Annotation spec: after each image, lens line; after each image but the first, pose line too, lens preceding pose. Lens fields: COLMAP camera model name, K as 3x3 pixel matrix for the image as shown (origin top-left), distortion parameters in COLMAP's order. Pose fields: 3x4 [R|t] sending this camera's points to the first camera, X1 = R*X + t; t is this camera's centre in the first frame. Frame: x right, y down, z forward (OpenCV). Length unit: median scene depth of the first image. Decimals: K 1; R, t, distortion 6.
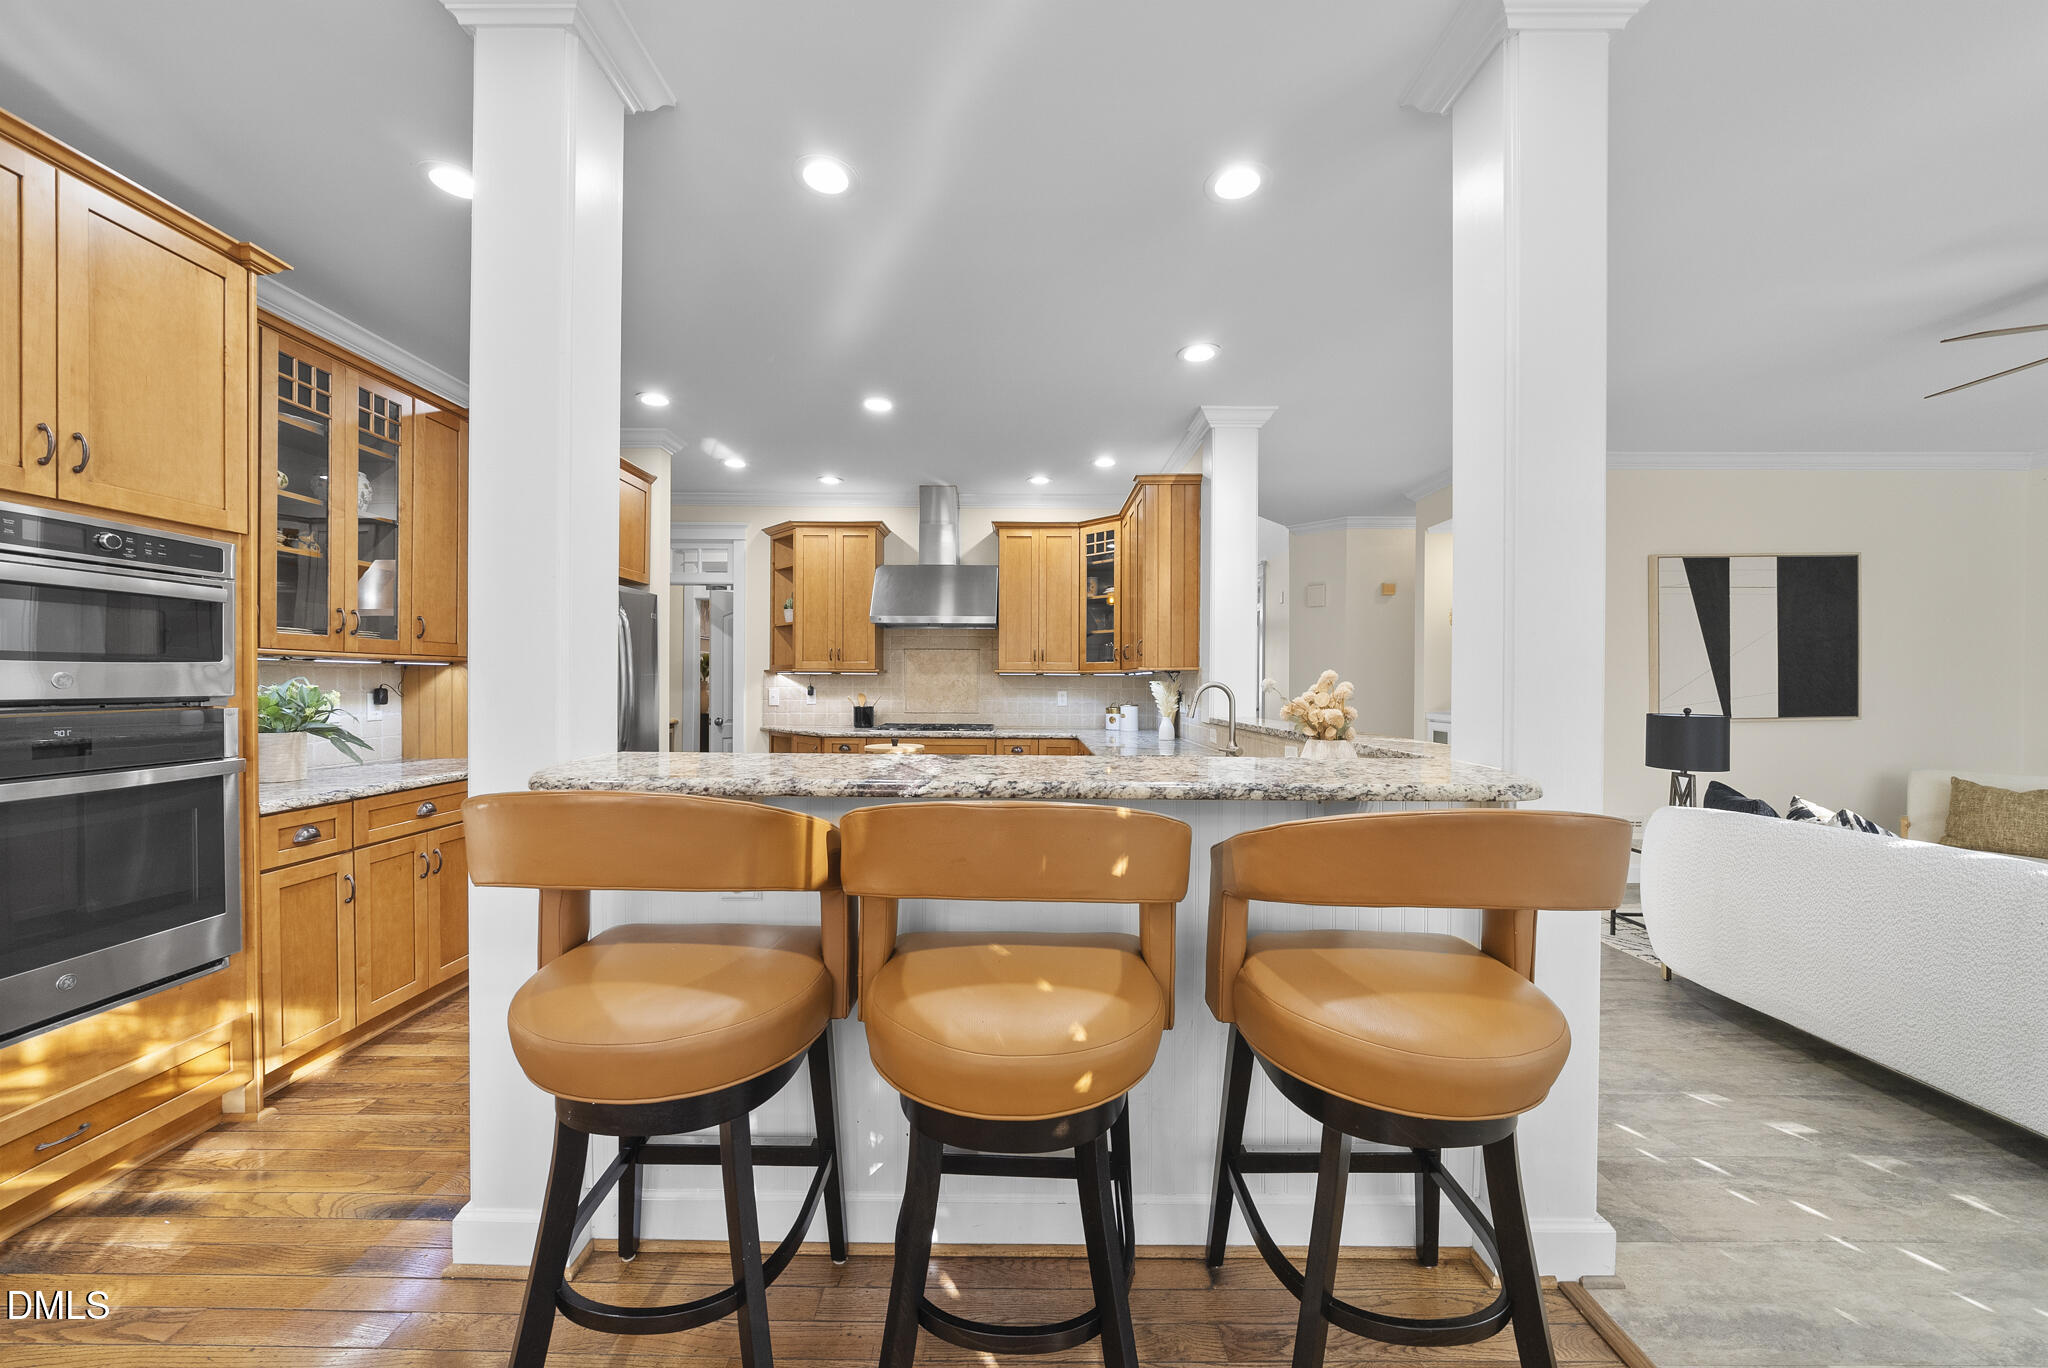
lens RADIAL K [[743.1, 0, 1018.4], [0, 743.1, 687.4], [0, 0, 1]] dist [-0.001960, -0.000209]
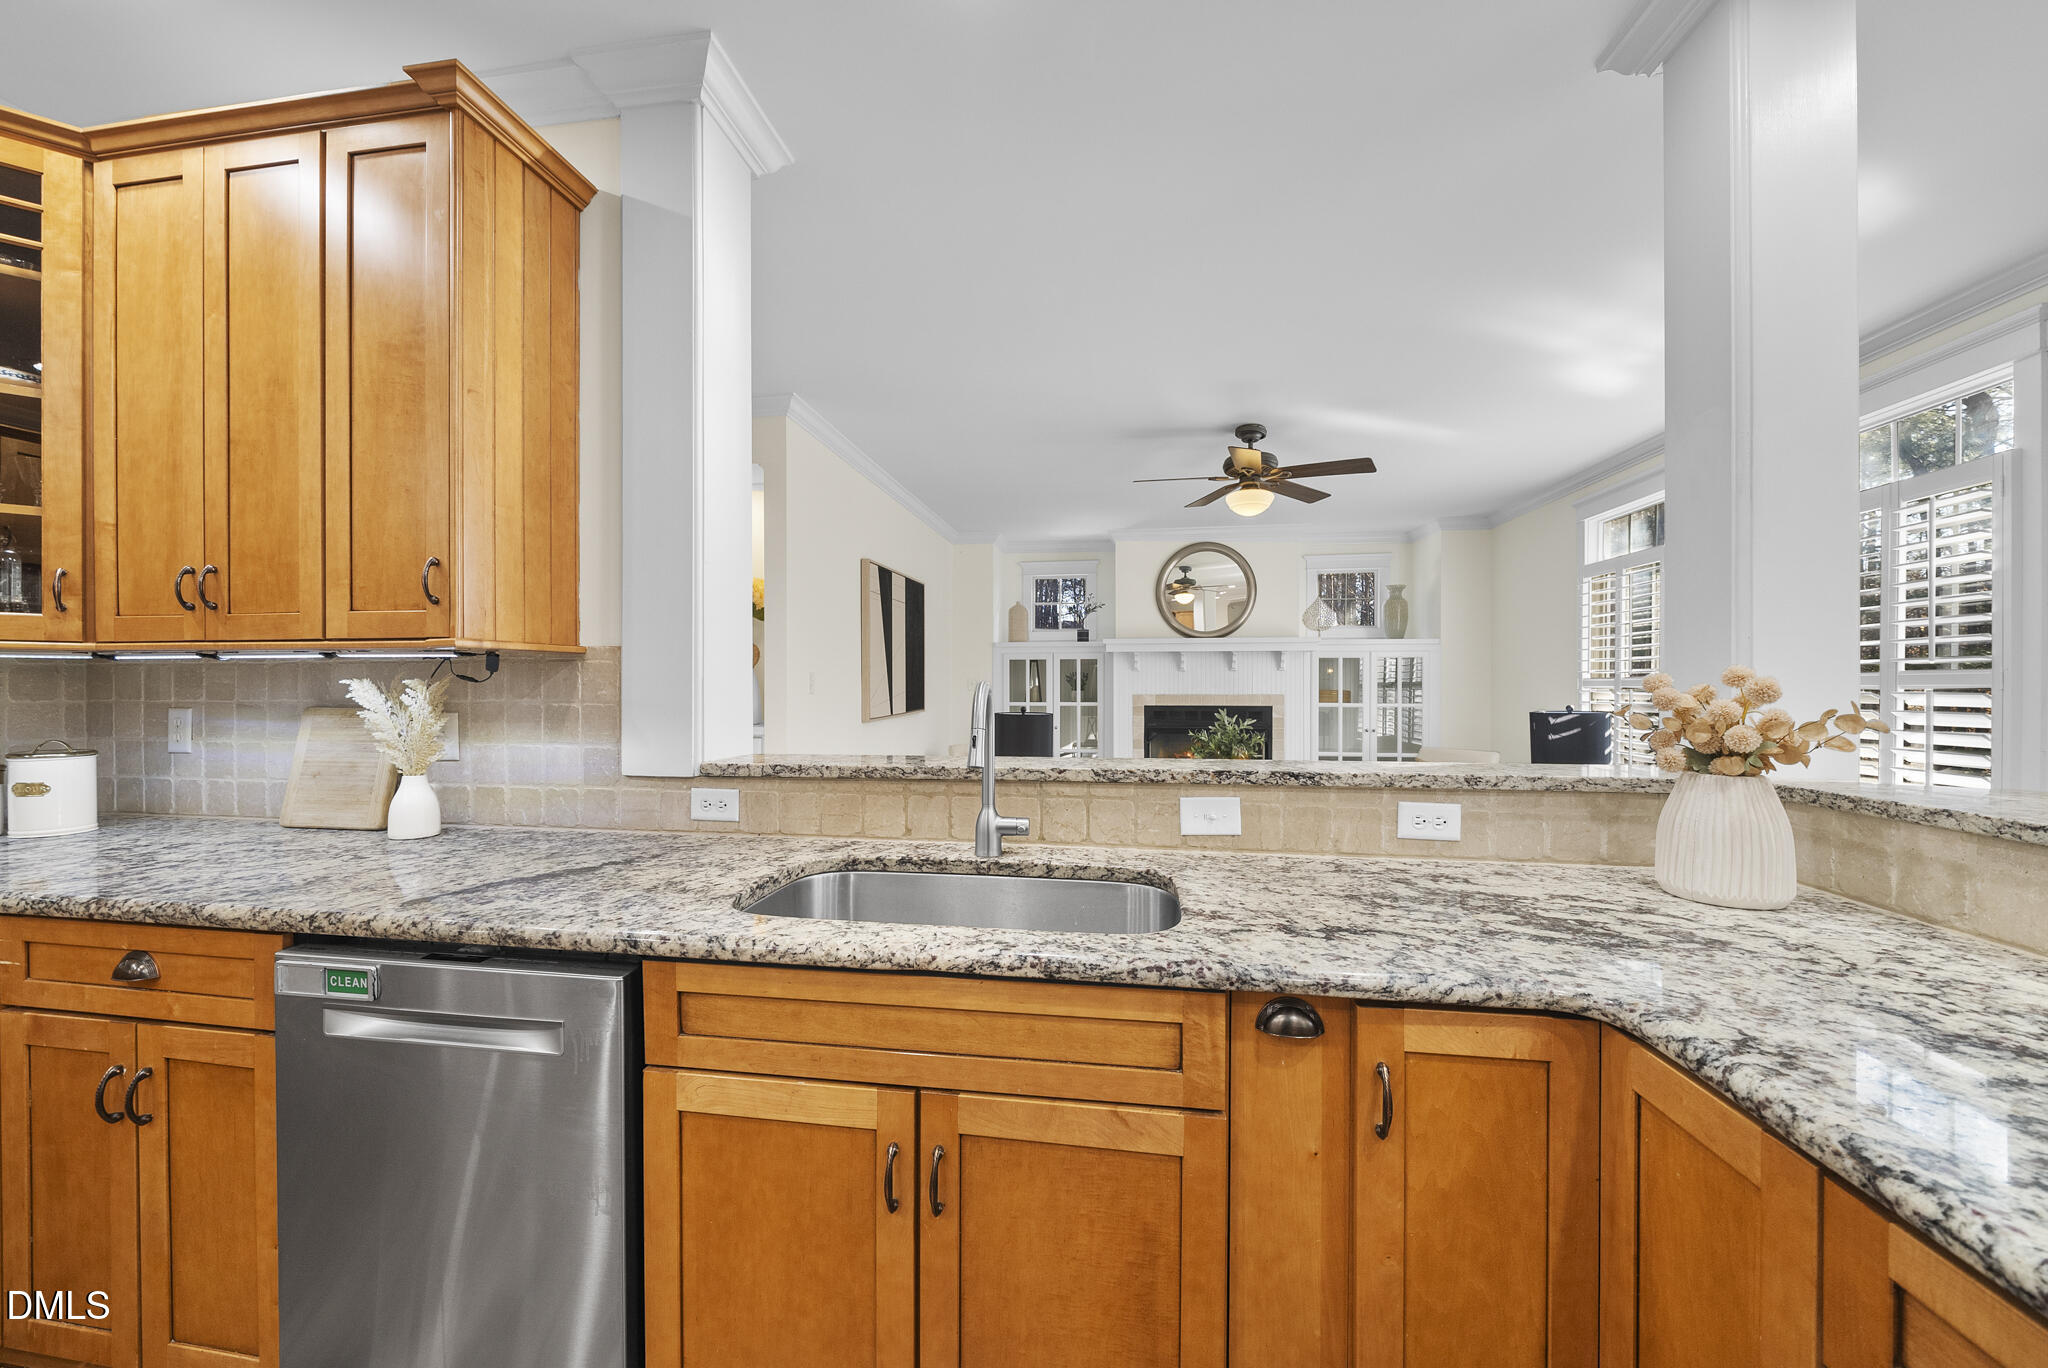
lens RADIAL K [[743.1, 0, 1020.6], [0, 743.1, 687.7], [0, 0, 1]] dist [-0.001960, -0.000209]
pose [[0.147247, -0.006832, 0.989076, -0.103362], [0.002026, 0.999976, 0.006605, -0.005693], [-0.989098, 0.001031, 0.147258, 0.535696]]
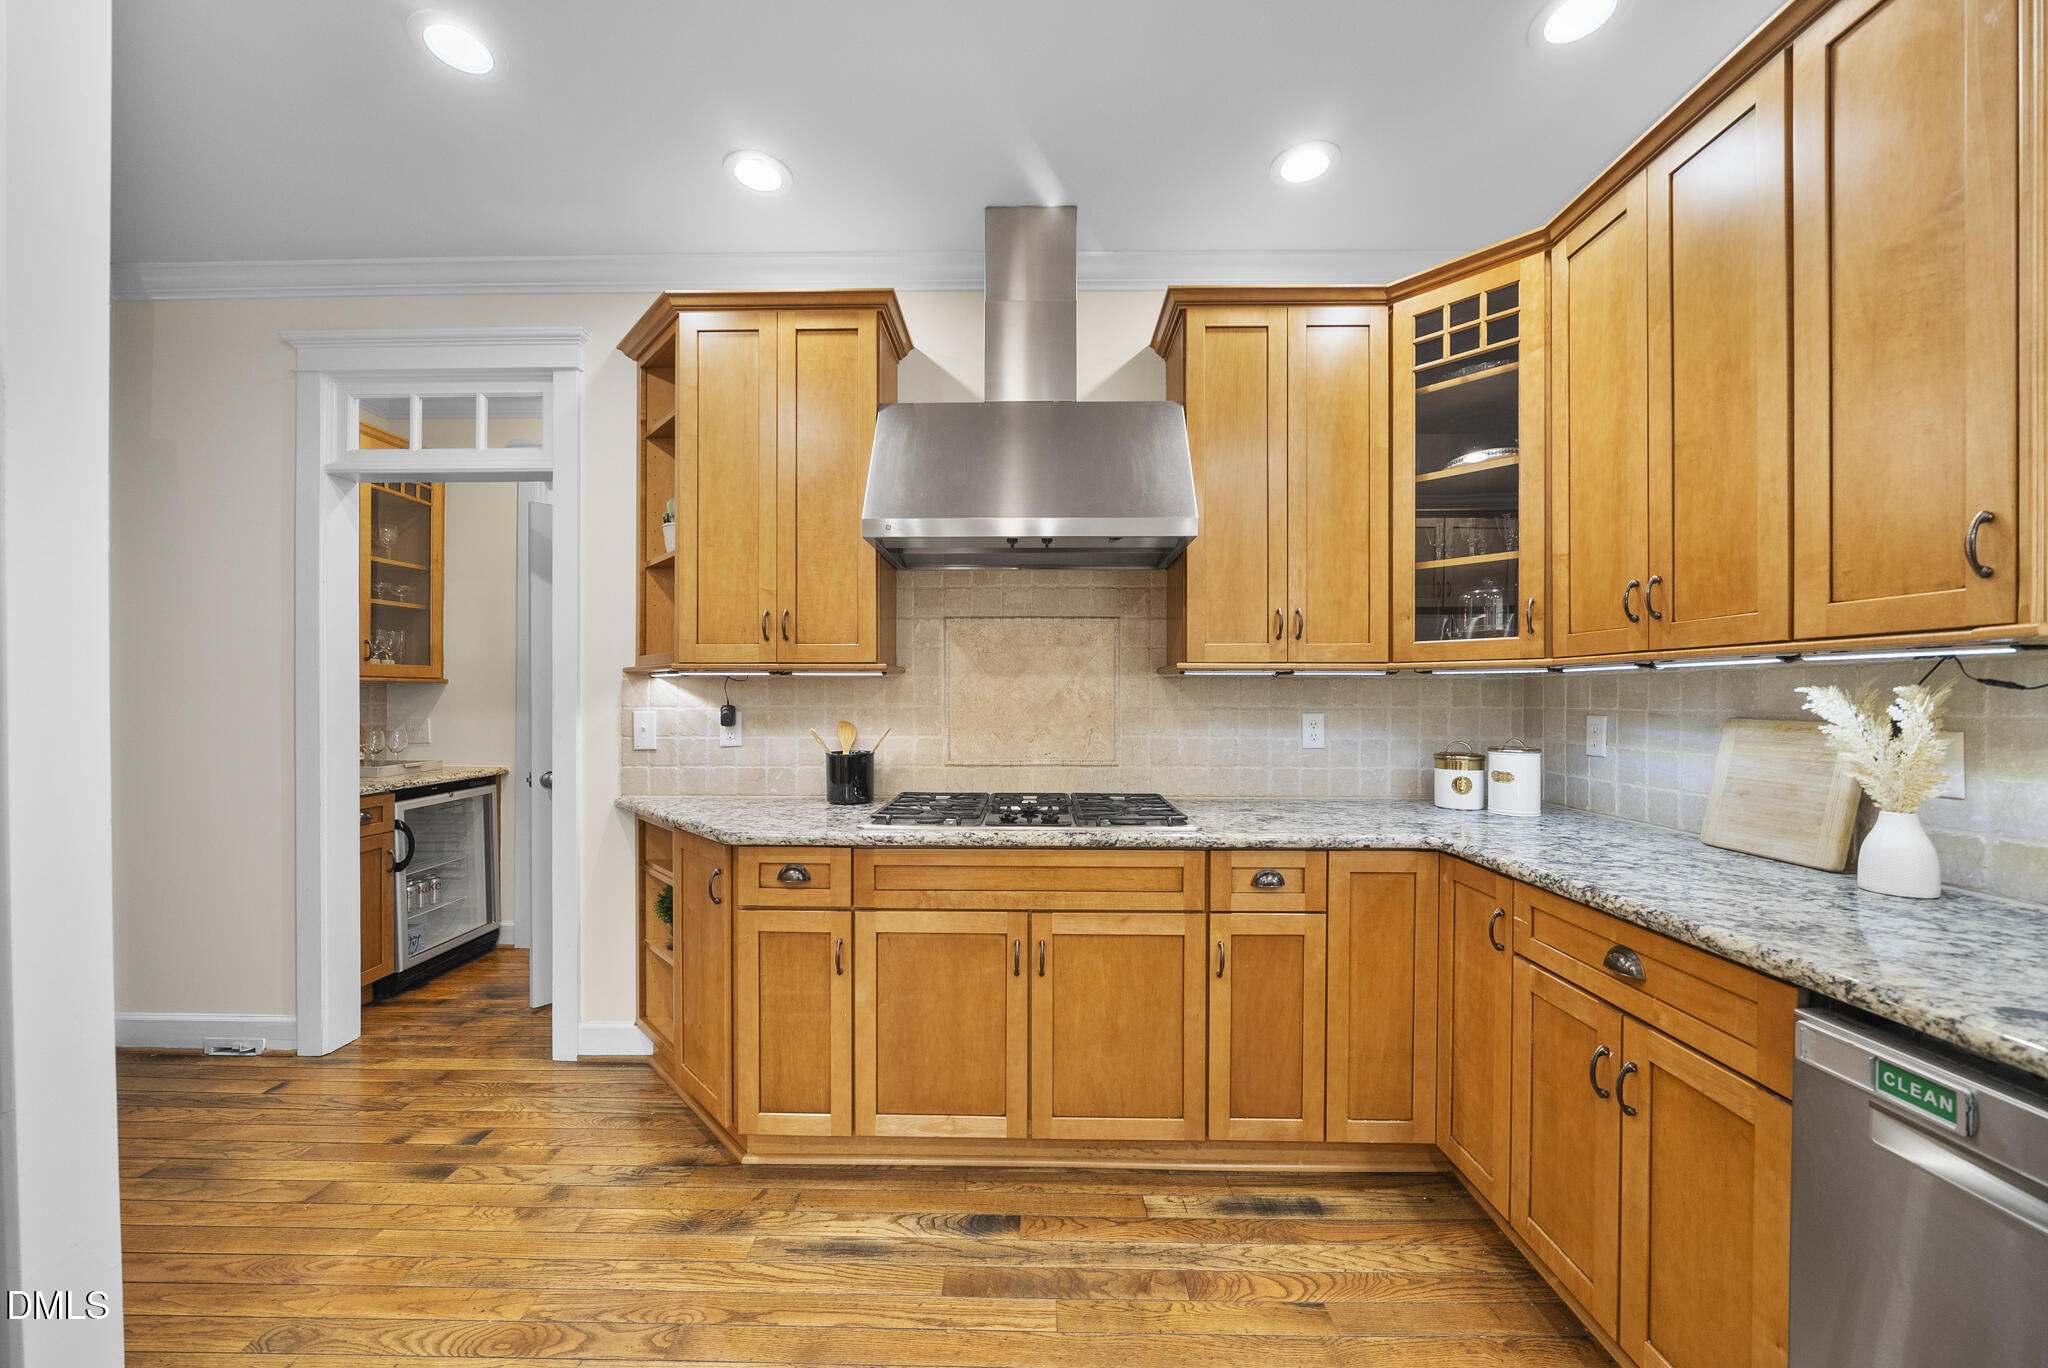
lens RADIAL K [[743.1, 0, 1024.6], [0, 743.1, 697.5], [0, 0, 1]] dist [-0.001960, -0.000209]
pose [[0.999987, -0.004524, -0.002210, -0.111360], [0.004525, 0.999990, 0.000607, -0.005491], [0.002208, -0.000617, 0.999997, 0.595205]]
